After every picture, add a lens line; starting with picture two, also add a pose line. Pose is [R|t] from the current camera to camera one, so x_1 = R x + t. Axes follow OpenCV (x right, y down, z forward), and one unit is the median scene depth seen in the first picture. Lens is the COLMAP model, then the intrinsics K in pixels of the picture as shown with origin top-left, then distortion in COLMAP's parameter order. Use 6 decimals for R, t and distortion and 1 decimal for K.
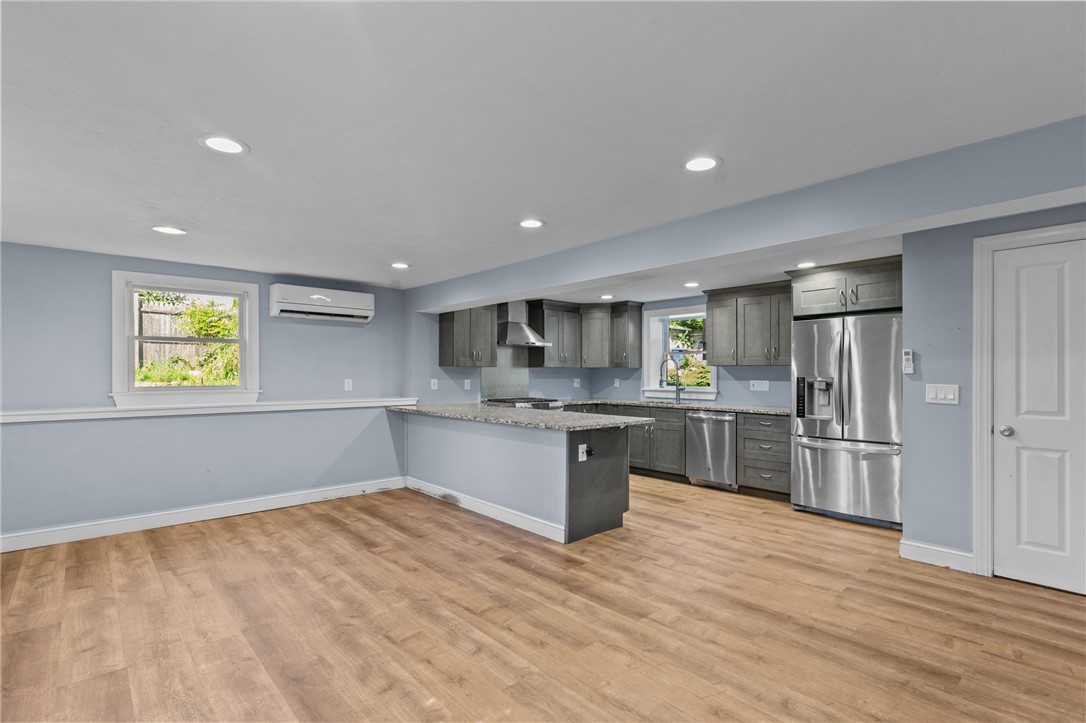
lens RADIAL K [[514.3, 0, 542.7], [0, 514.3, 374.0], [0, 0, 1]] dist [0.003672, -0.000262]
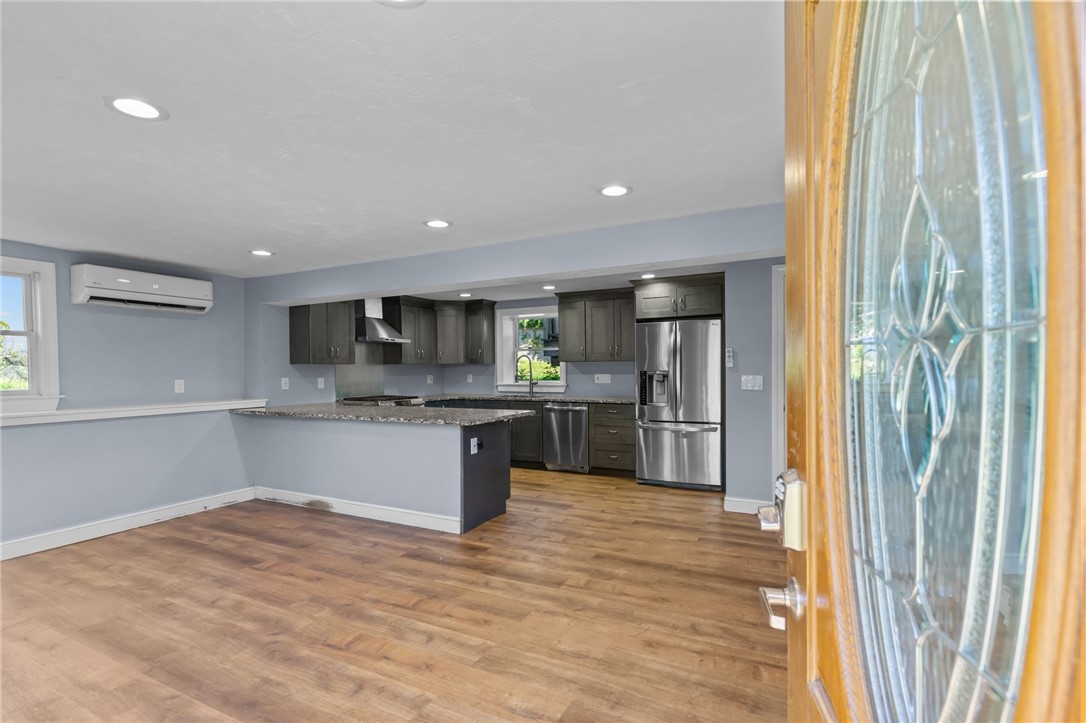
lens RADIAL K [[514.3, 0, 542.7], [0, 514.3, 374.0], [0, 0, 1]] dist [0.003672, -0.000262]
pose [[0.934395, -0.014202, 0.355956, -0.170097], [0.011006, 0.999879, 0.011000, -0.003139], [-0.356069, -0.006361, 0.934438, -0.028849]]
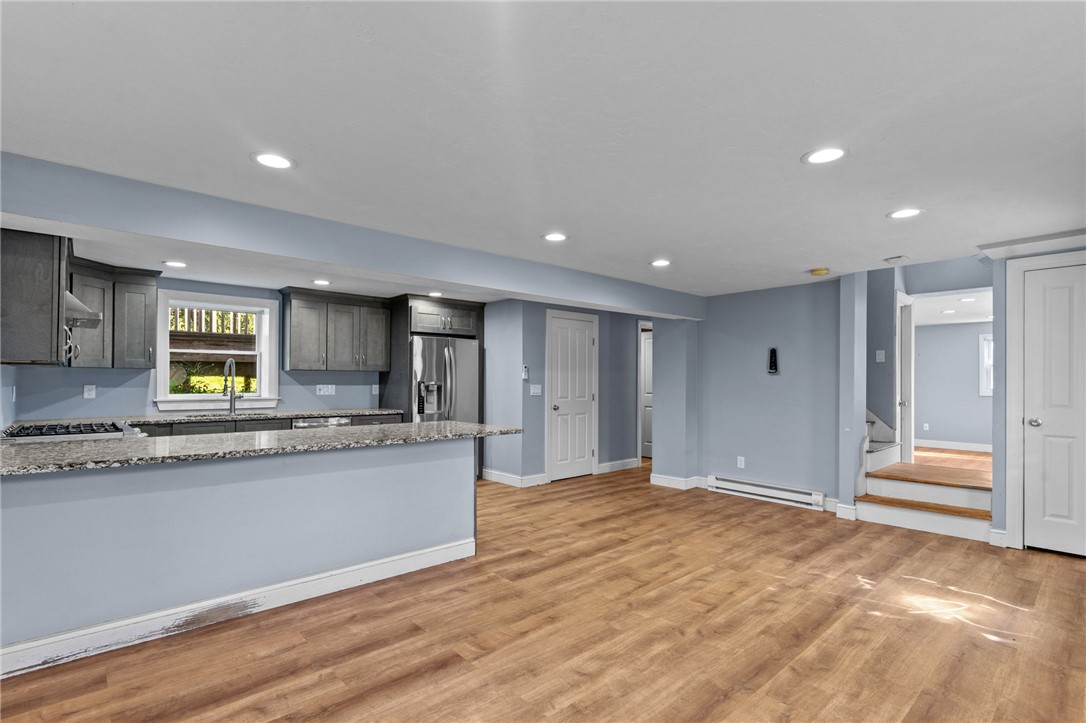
lens RADIAL K [[506.5, 0, 543.0], [0, 506.5, 378.7], [0, 0, 1]] dist [0.000845, 0.000127]
pose [[0.007182, 0.003412, 0.999968, -0.919427], [-0.003072, 0.999990, -0.003390, 0.003296], [-0.999969, -0.003048, 0.007192, 0.879422]]
